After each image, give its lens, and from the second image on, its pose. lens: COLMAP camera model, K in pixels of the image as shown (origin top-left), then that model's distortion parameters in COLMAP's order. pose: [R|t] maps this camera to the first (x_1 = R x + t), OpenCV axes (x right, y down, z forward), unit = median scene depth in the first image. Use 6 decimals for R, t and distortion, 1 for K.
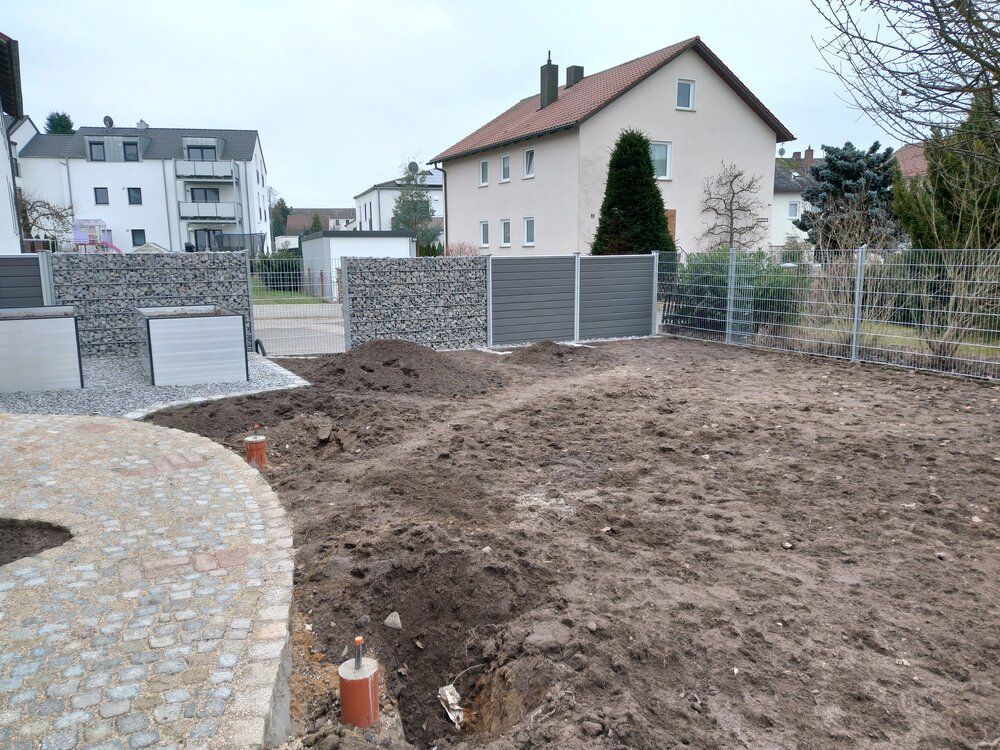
lens RADIAL K [[751.6, 0, 500.4], [0, 751.6, 371.9], [0, 0, 1]] dist [0.070559, -0.067509]
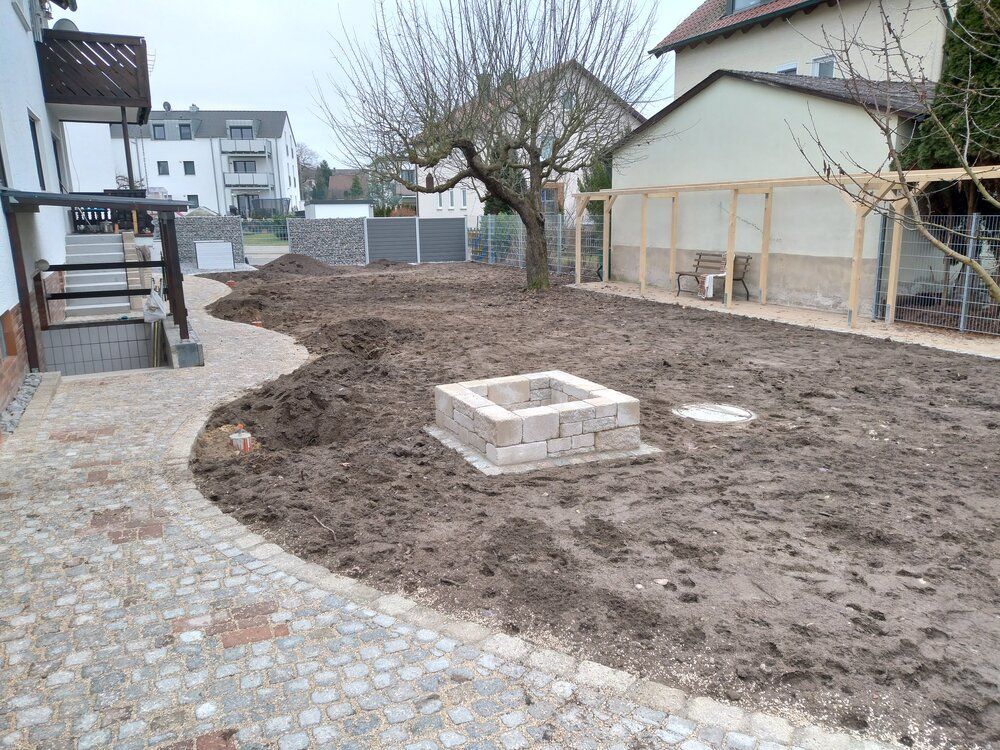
lens RADIAL K [[751.6, 0, 498.9], [0, 751.6, 378.1], [0, 0, 1]] dist [0.070559, -0.067509]
pose [[0.997818, 0.006932, -0.065655, 0.106822], [-0.002883, 0.998099, 0.061567, 0.032584], [0.065957, -0.061243, 0.995941, -0.221636]]
